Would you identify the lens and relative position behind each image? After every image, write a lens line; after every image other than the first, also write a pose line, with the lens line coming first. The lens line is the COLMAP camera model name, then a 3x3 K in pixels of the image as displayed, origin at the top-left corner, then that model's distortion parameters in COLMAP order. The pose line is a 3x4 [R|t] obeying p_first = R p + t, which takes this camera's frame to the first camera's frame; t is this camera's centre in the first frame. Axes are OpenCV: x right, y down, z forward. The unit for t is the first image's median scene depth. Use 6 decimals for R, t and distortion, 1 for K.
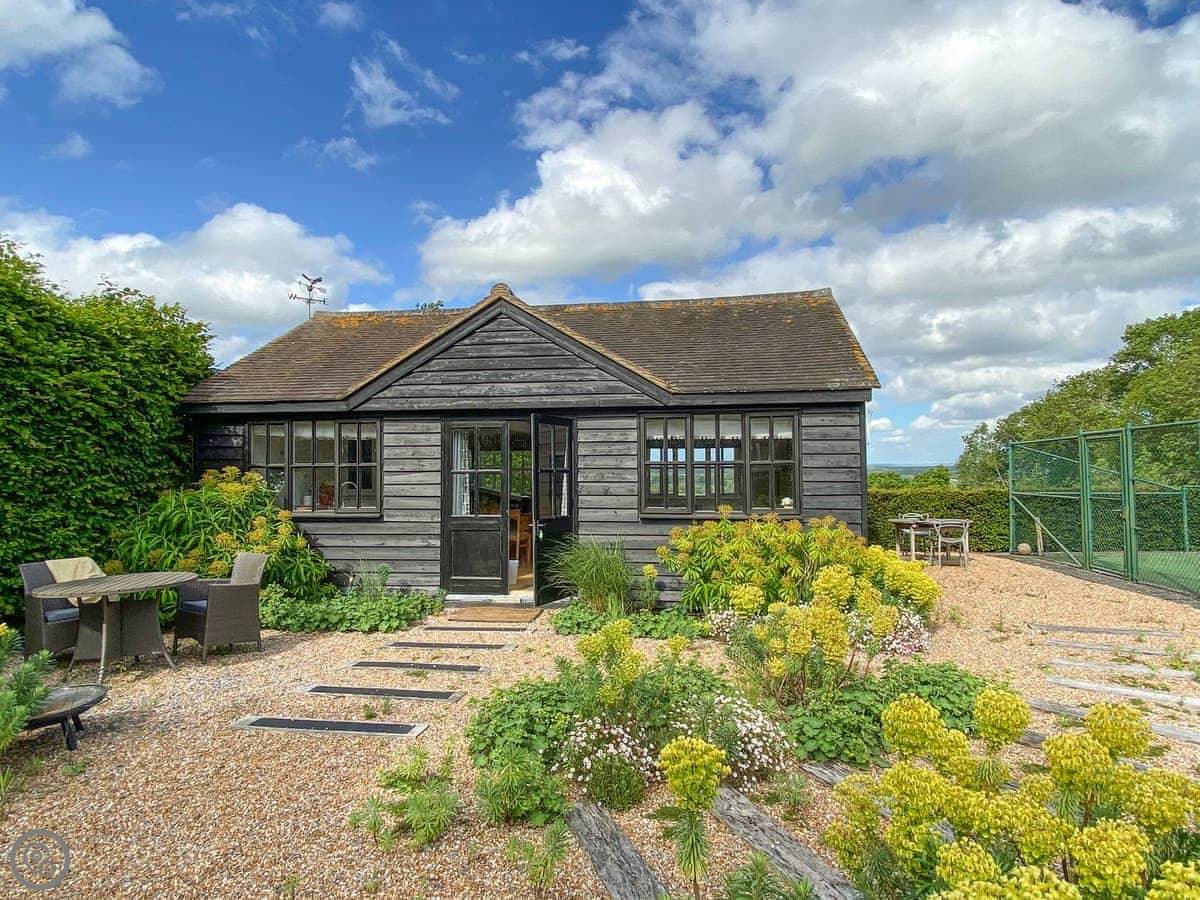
lens RADIAL K [[638.1, 0, 620.2], [0, 638.1, 466.6], [0, 0, 1]] dist [0.039570, -0.029507]
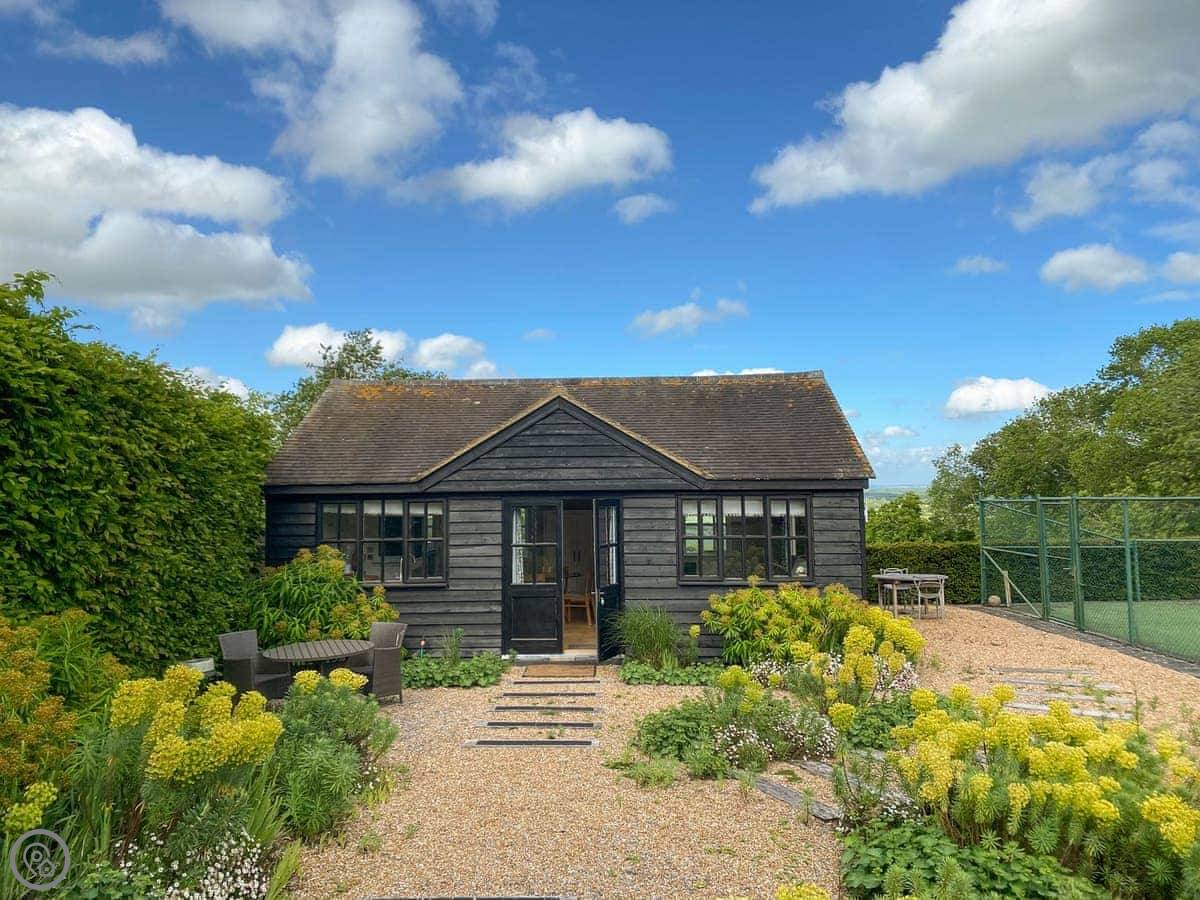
lens RADIAL K [[876.6, 0, 584.8], [0, 876.6, 454.7], [0, 0, 1]] dist [0.069405, -0.068040]
pose [[0.993443, 0.002024, 0.114313, -0.319436], [0.001280, 0.999584, -0.028828, -0.110188], [-0.114323, 0.028785, 0.993026, -0.579395]]
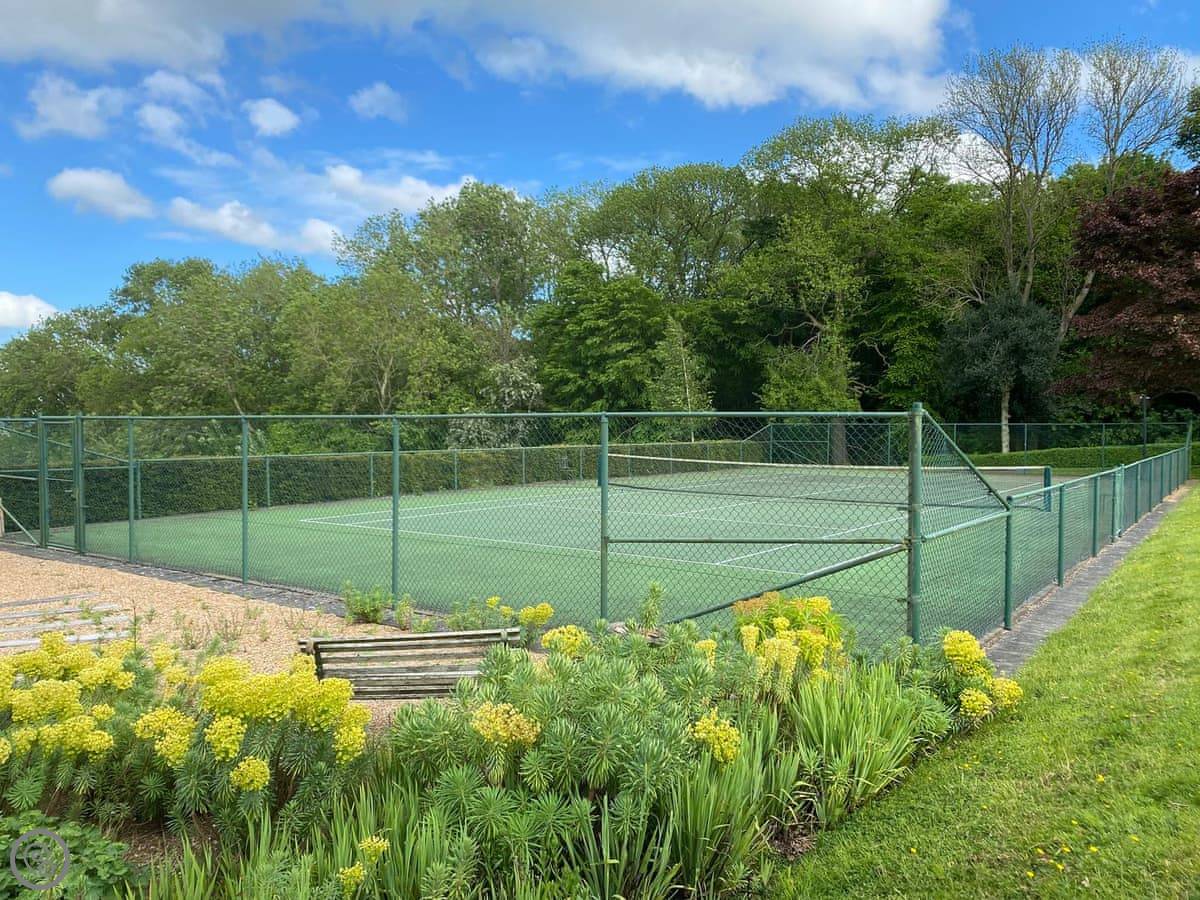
lens RADIAL K [[876.6, 0, 584.8], [0, 876.6, 454.7], [0, 0, 1]] dist [0.069405, -0.068040]
pose [[0.424190, -0.013984, 0.905465, -0.267584], [-0.038410, 0.998703, 0.033418, -0.093828], [-0.904758, -0.048955, 0.423102, -0.507960]]
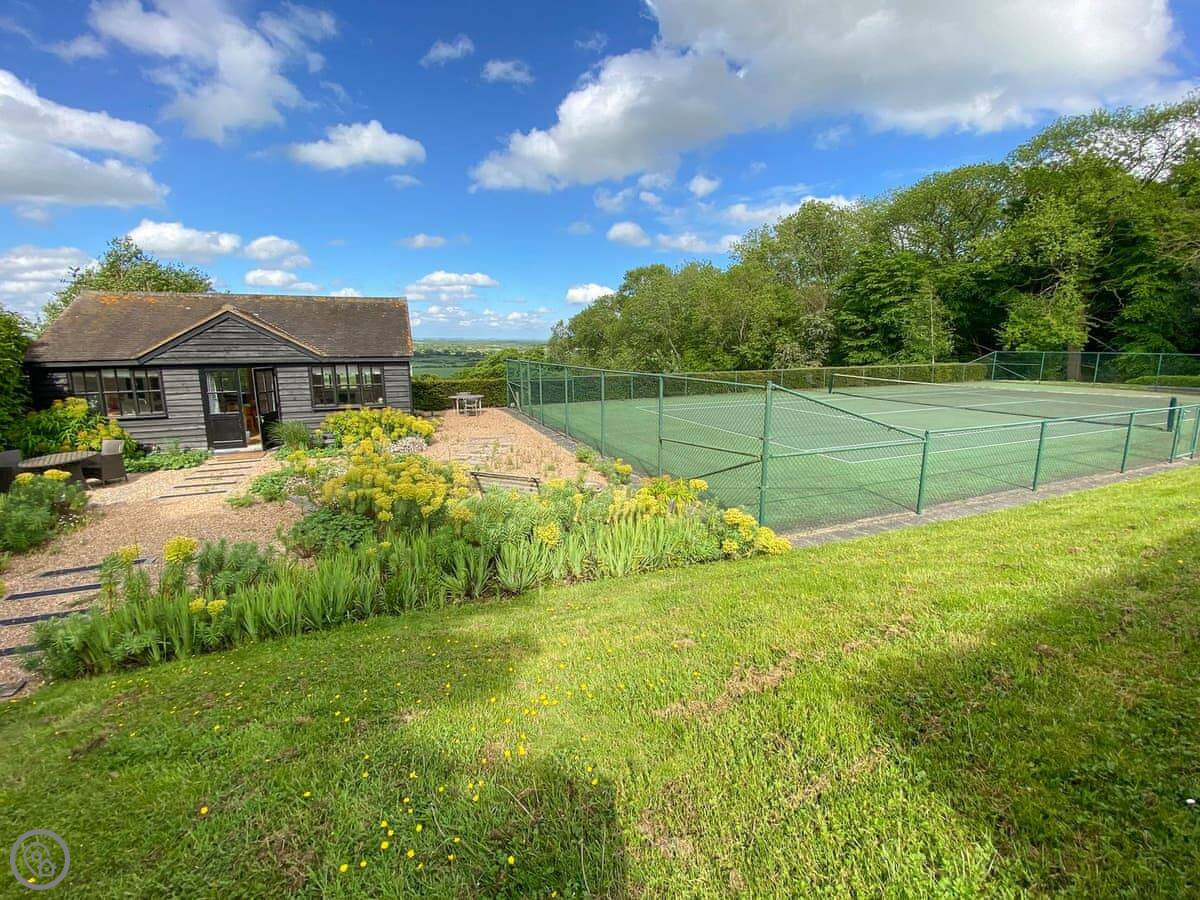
lens RADIAL K [[486.9, 0, 627.5], [0, 486.9, 418.6], [0, 0, 1]] dist [-0.029445, -0.000723]
pose [[0.843386, -0.074600, 0.532105, 0.062966], [-0.023446, 0.984262, 0.175153, -0.218431], [-0.536797, -0.160197, 0.828363, -1.062263]]
